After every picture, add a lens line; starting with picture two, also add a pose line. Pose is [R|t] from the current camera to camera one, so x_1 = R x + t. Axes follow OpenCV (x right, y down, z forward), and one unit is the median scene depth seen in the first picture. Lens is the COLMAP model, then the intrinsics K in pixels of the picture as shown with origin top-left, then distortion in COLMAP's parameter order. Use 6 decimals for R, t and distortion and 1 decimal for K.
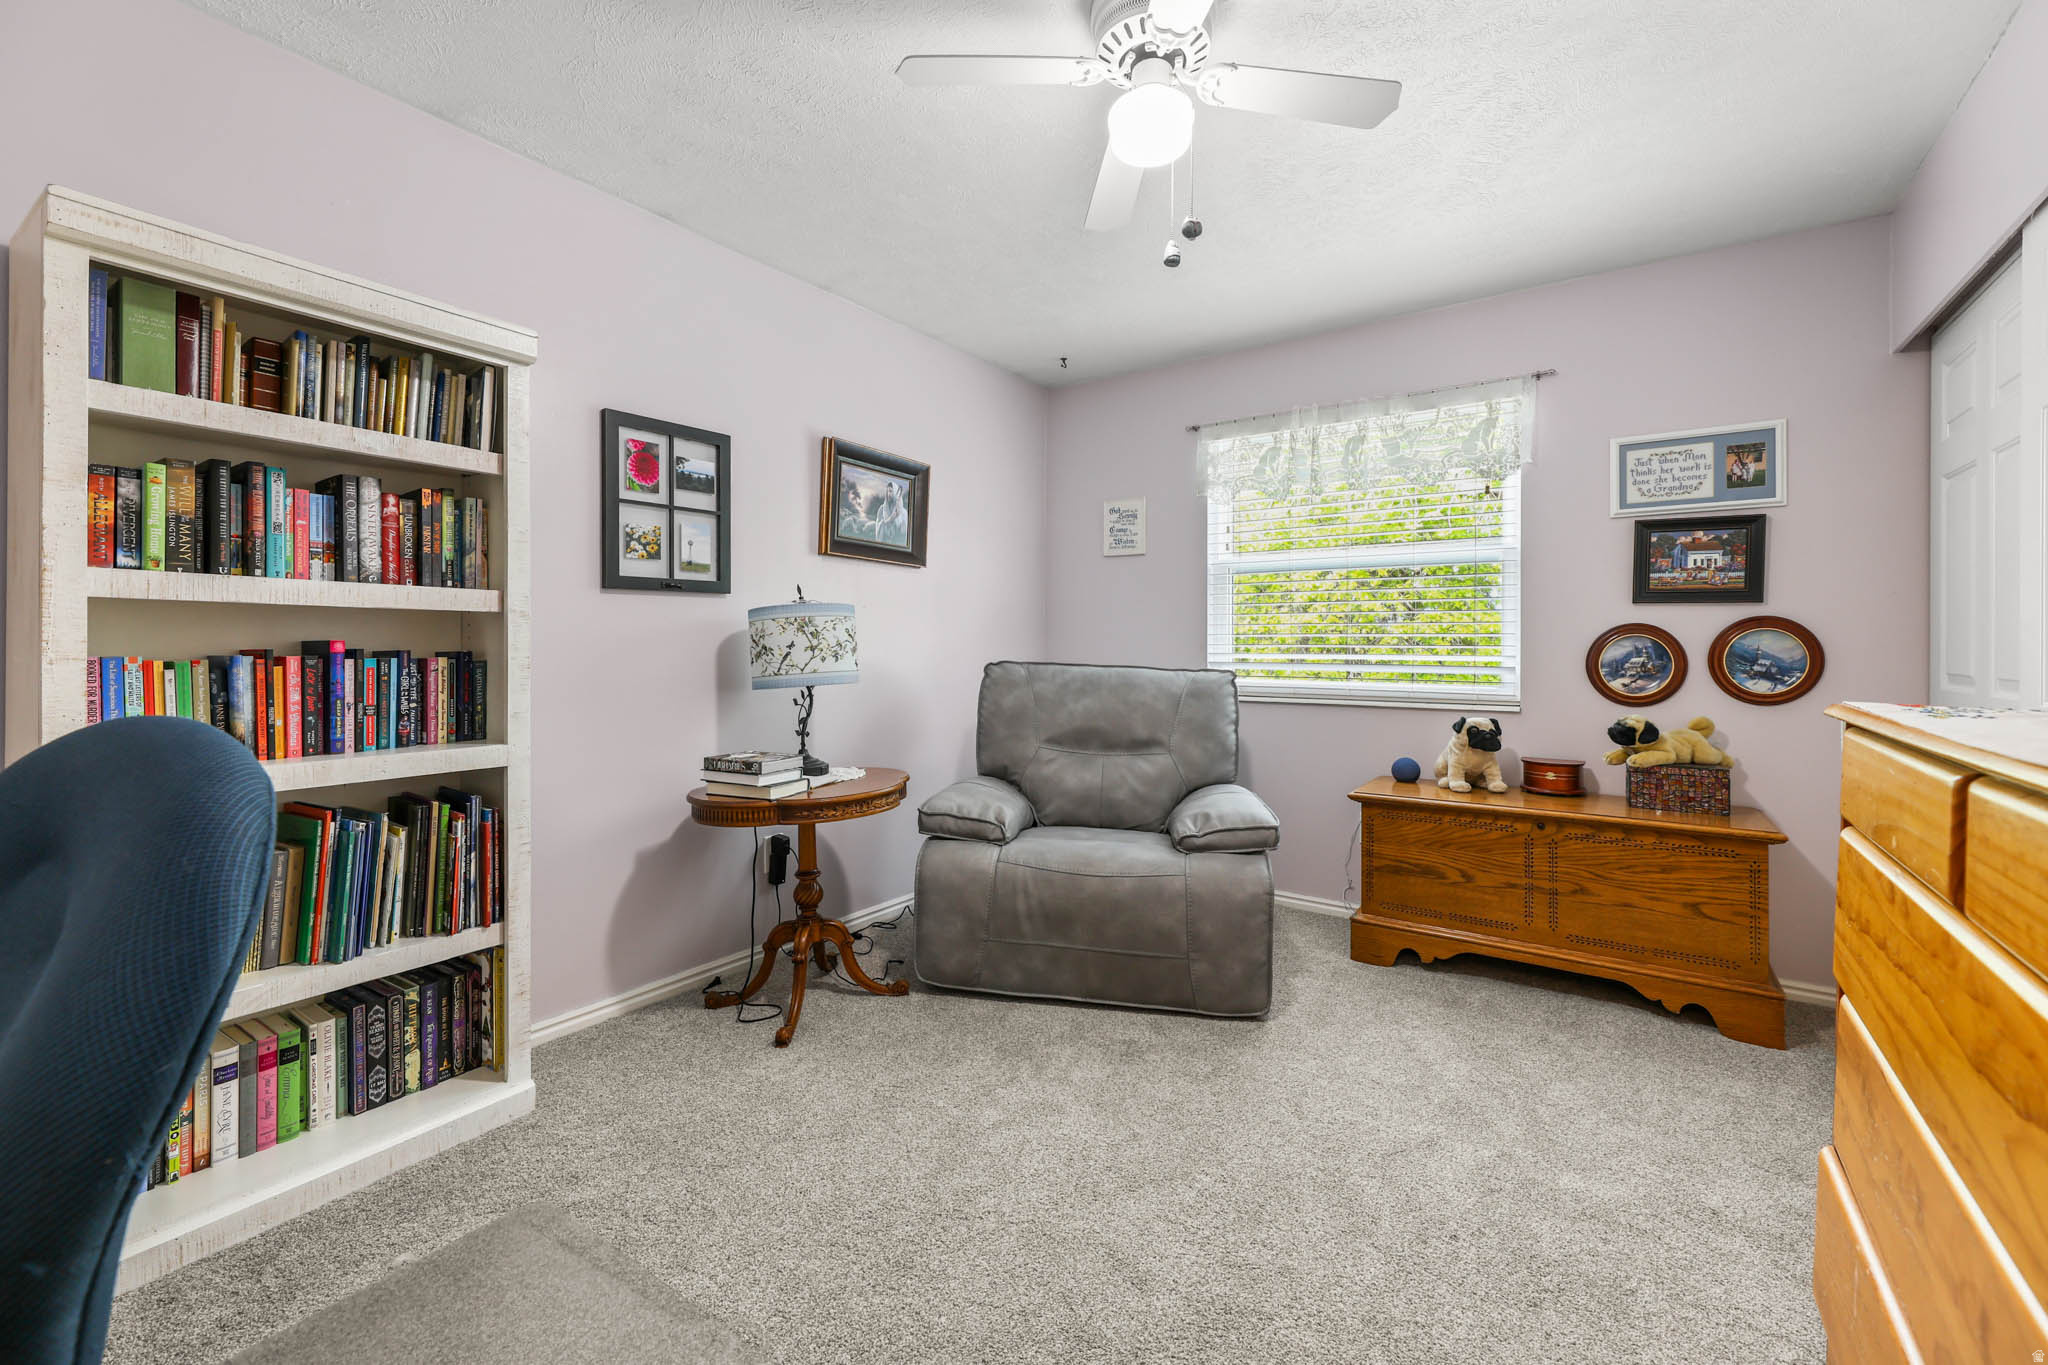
lens RADIAL K [[842.7, 0, 1017.3], [0, 842.7, 679.9], [0, 0, 1]] dist [0.002931, 0.000665]
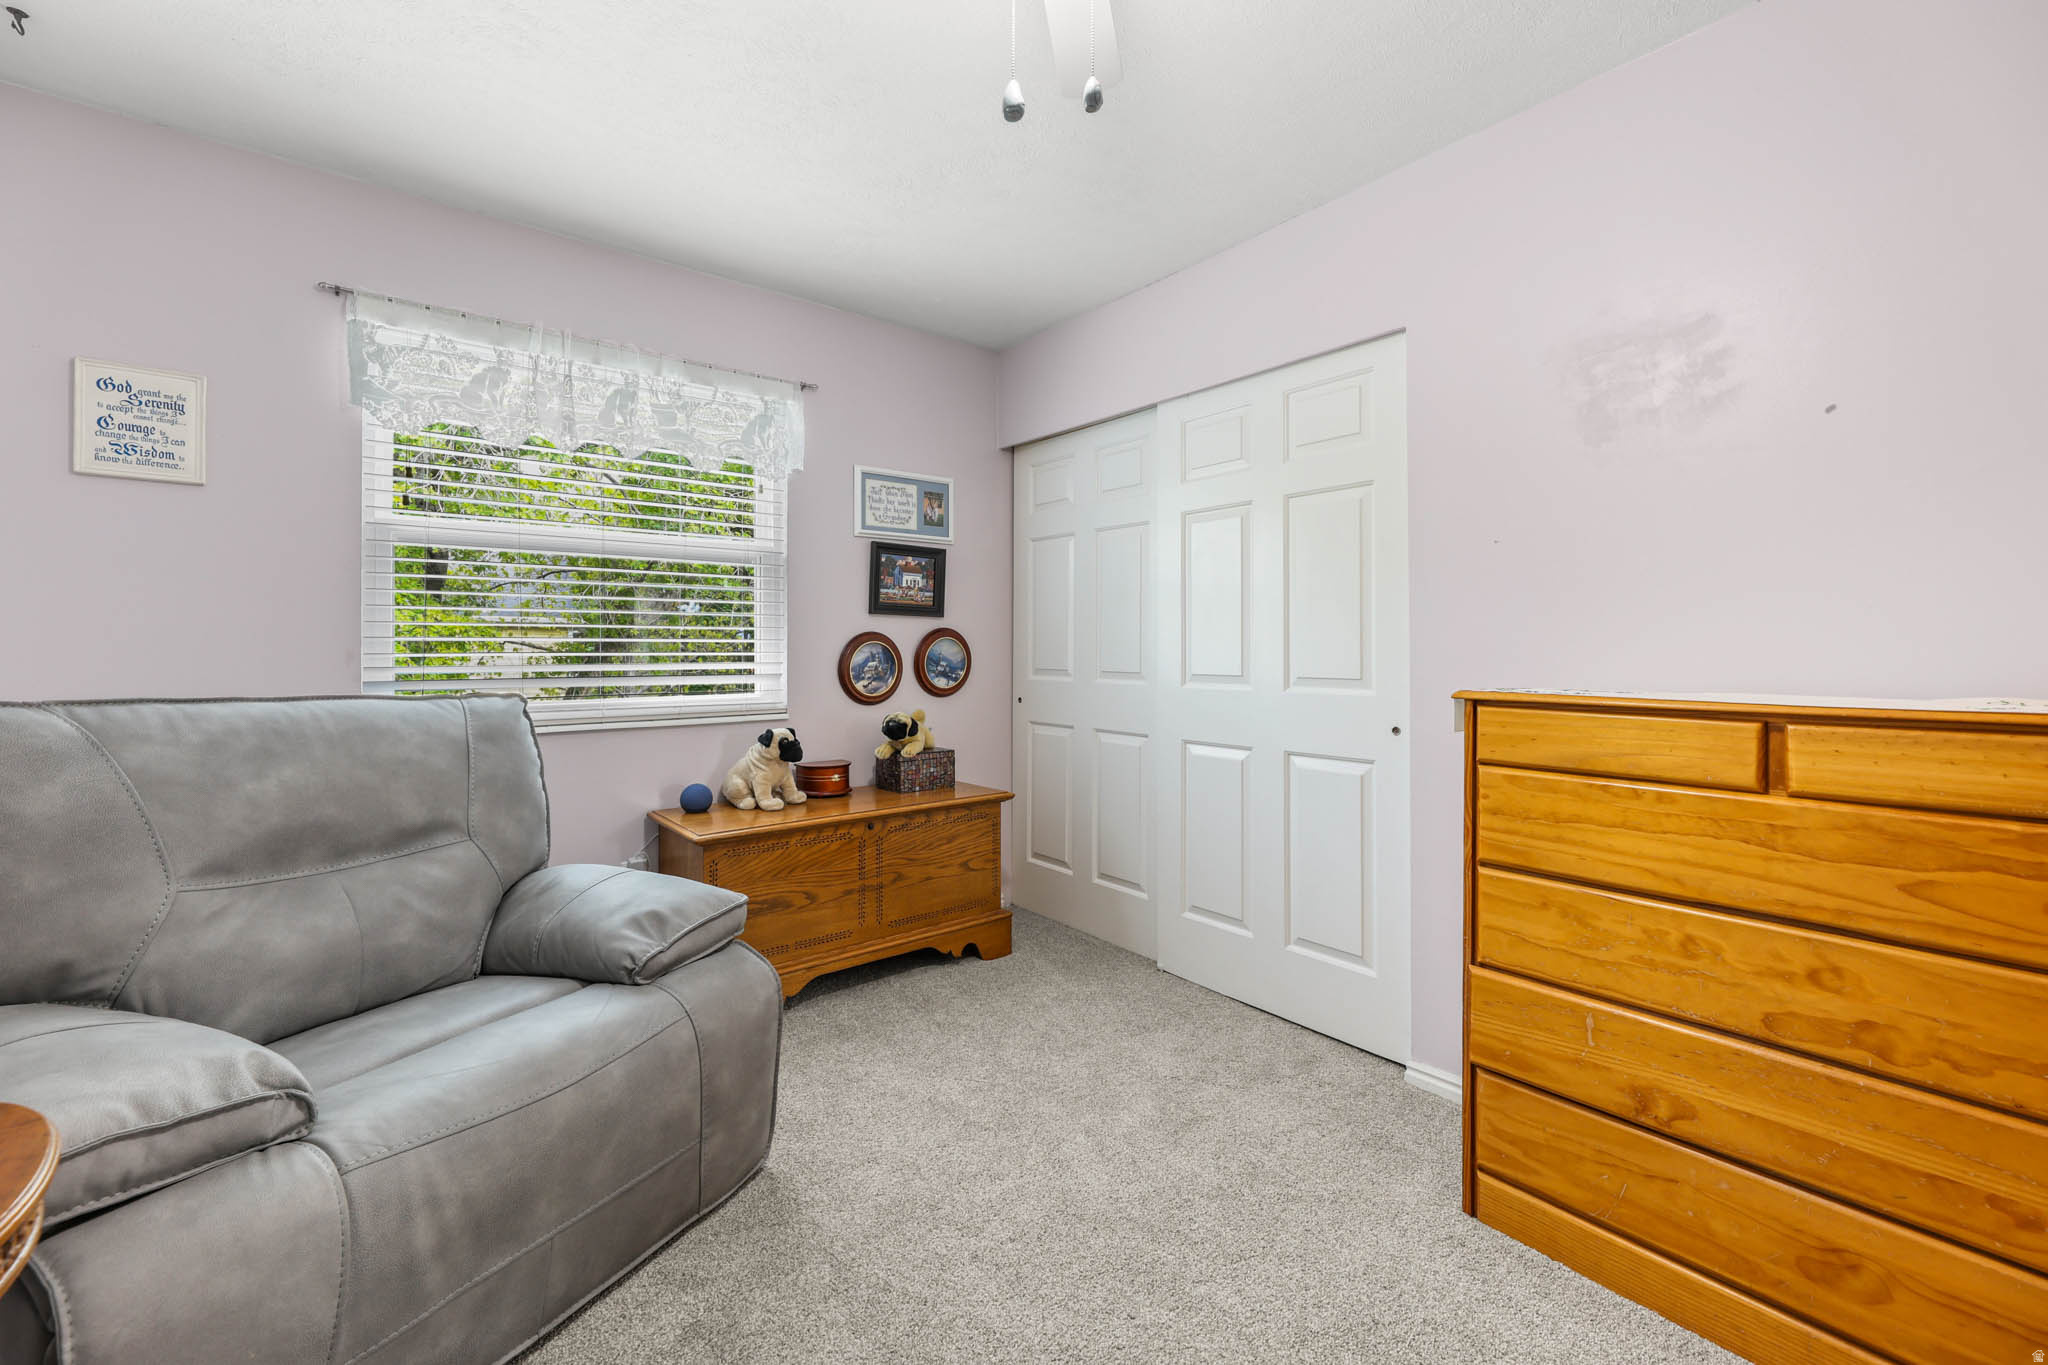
lens RADIAL K [[843.1, 0, 1021.4], [0, 843.1, 661.5], [0, 0, 1]] dist [0.009066, 0.000004]
pose [[0.285150, -0.019618, 0.958282, -0.302063], [0.042632, 0.999061, 0.007767, -0.027948], [-0.957534, 0.038639, 0.285718, 0.495691]]
